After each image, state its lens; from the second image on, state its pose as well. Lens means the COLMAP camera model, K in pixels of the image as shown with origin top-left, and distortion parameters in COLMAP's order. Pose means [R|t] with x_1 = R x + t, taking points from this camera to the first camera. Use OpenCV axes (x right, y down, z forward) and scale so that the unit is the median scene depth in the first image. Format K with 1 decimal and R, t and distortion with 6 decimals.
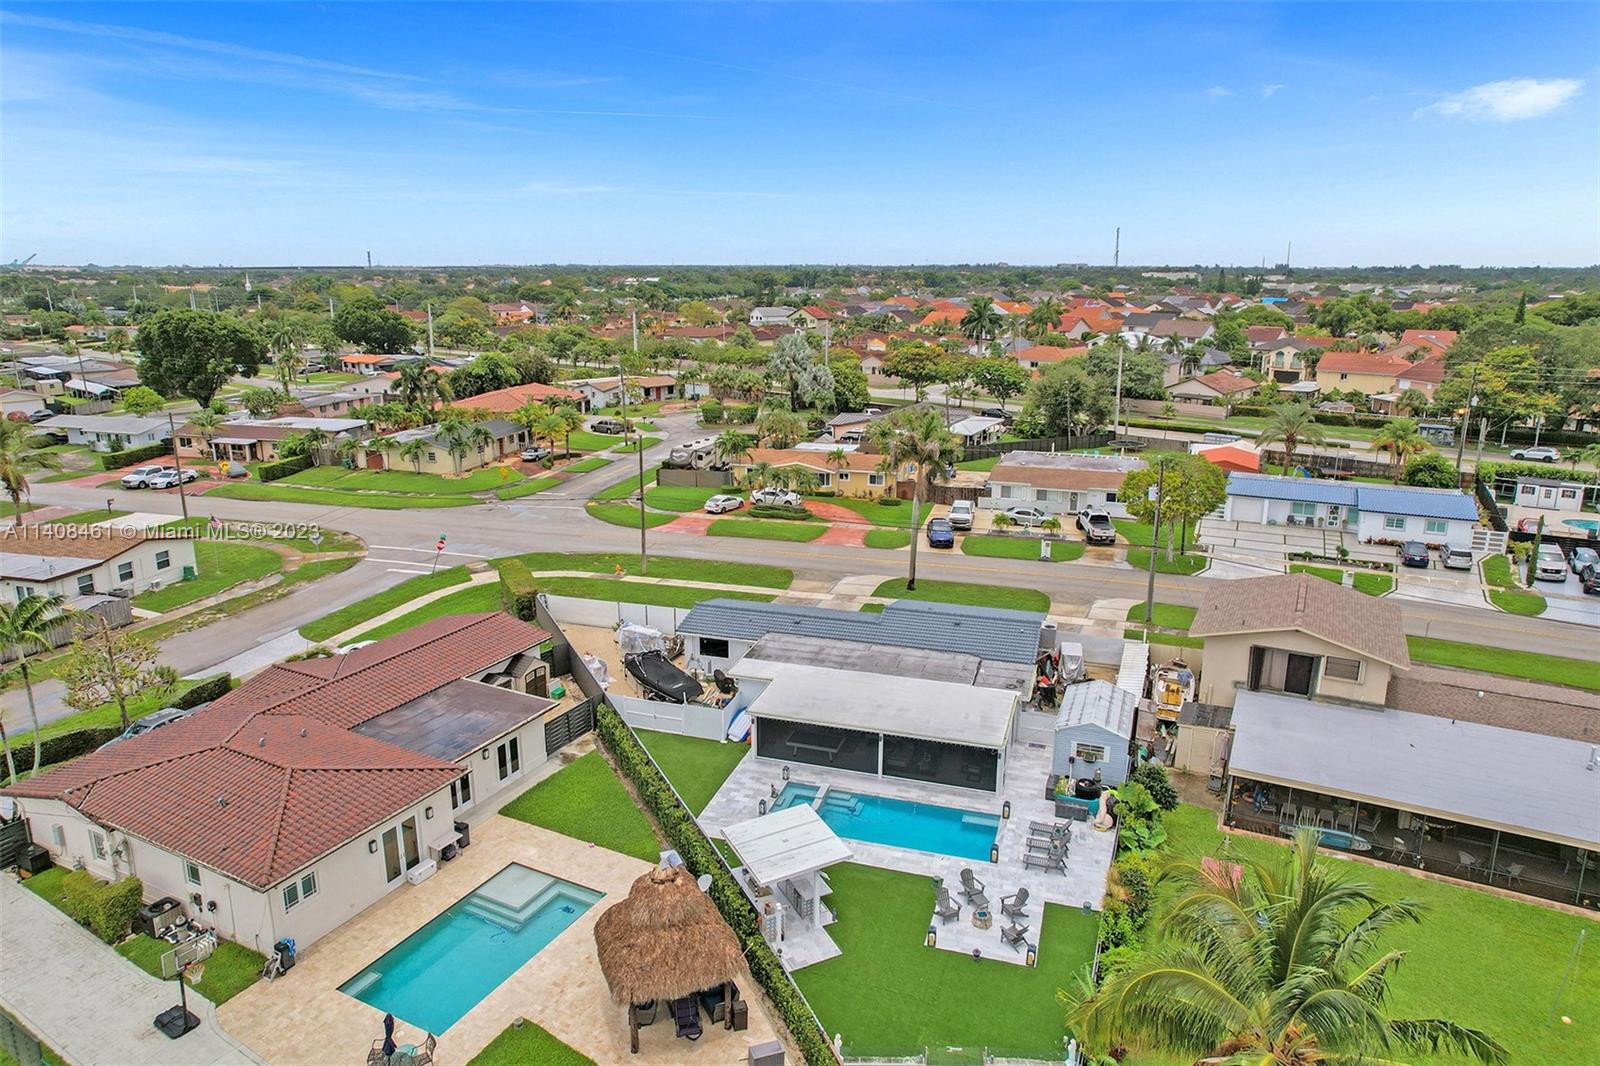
lens RADIAL K [[1030.1, 0, 787.5], [0, 1030.1, 534.9], [0, 0, 1]] dist [-0.067697, 0.068975]
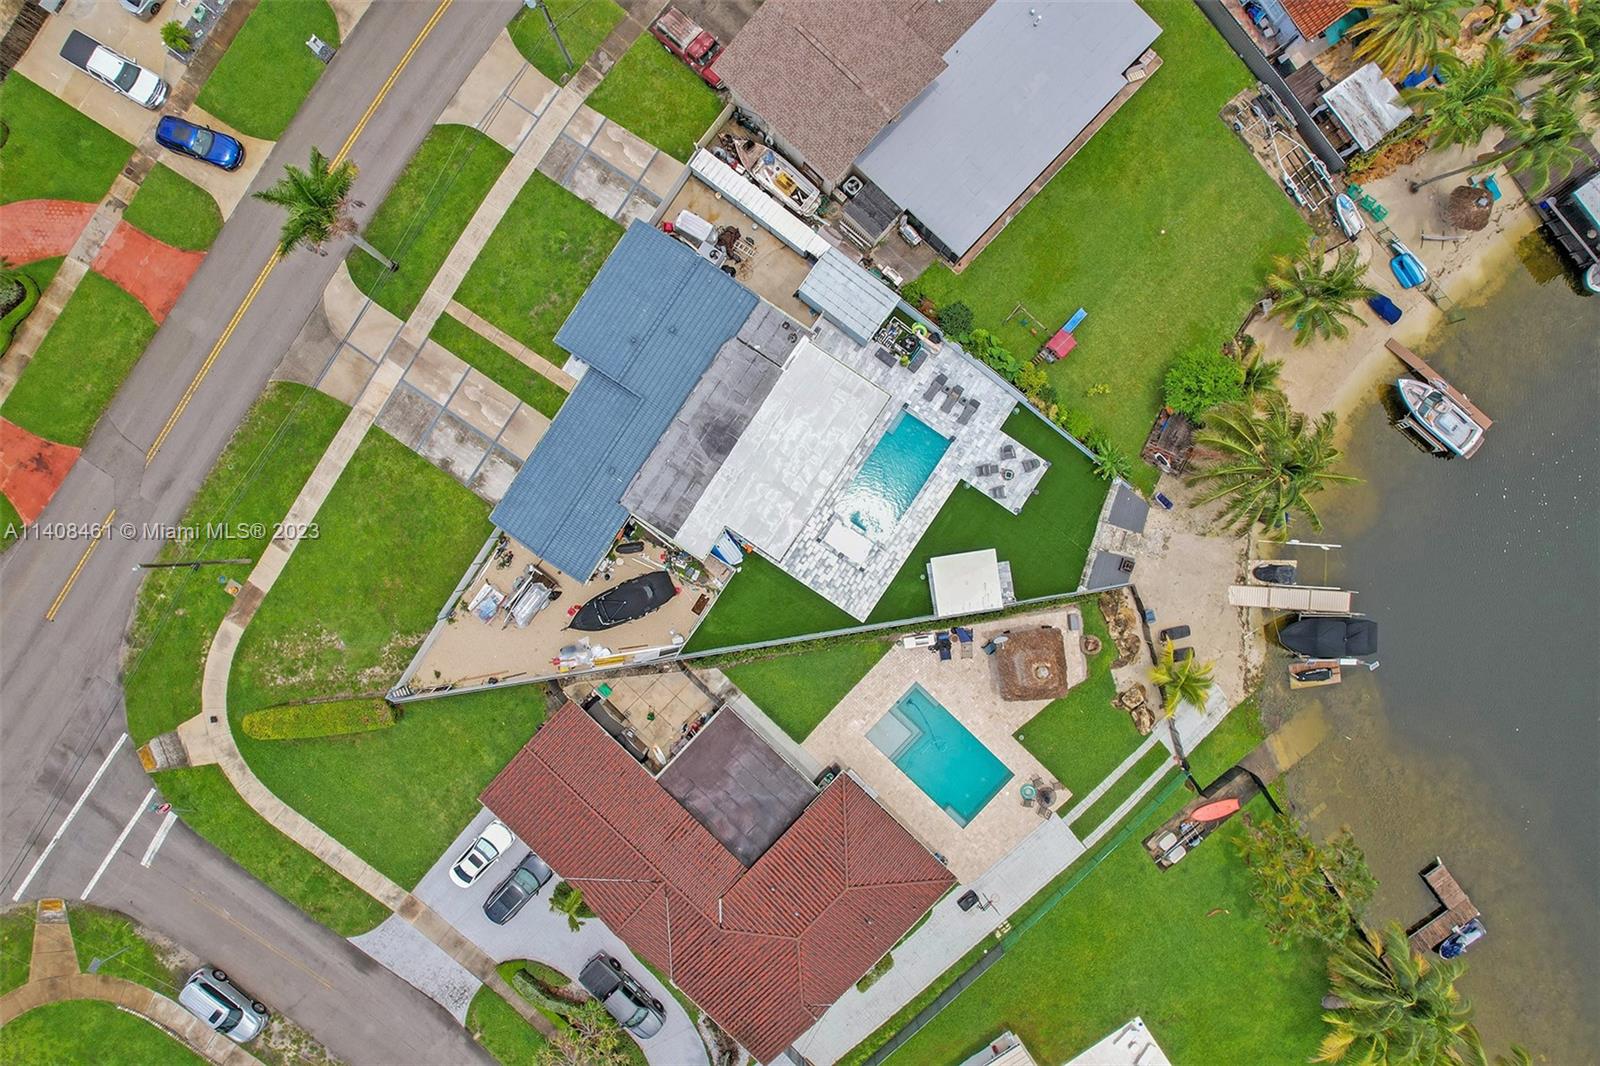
lens RADIAL K [[1023.1, 0, 796.5], [0, 1023.1, 528.0], [0, 0, 1]] dist [-0.082095, 0.075051]
pose [[0.273990, -0.961732, -0.001109, 0.003337], [0.244338, 0.068495, 0.967268, -0.449499], [-0.930176, -0.265293, 0.253755, 0.288143]]
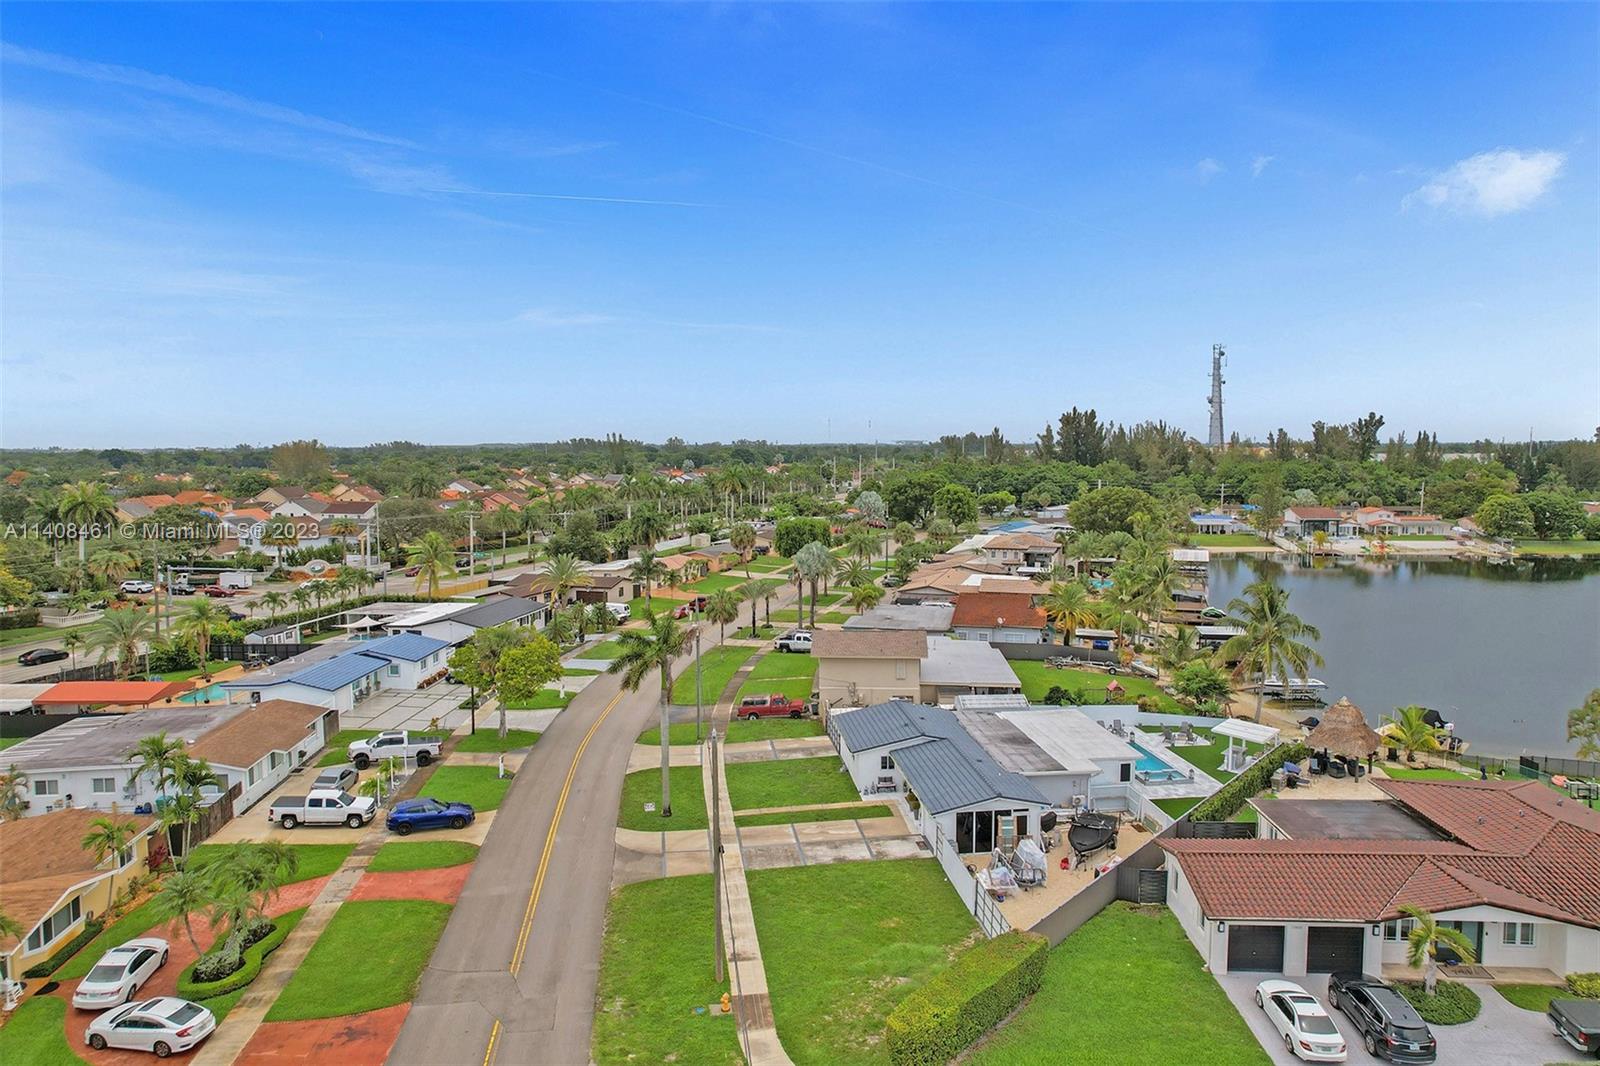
lens RADIAL K [[1023.1, 0, 796.5], [0, 1023.1, 528.0], [0, 0, 1]] dist [-0.082095, 0.075051]
pose [[-0.404784, -0.073696, 0.911438, -0.457487], [0.239162, 0.953518, 0.183314, -0.206321], [-0.882582, 0.292184, -0.368344, 0.782482]]
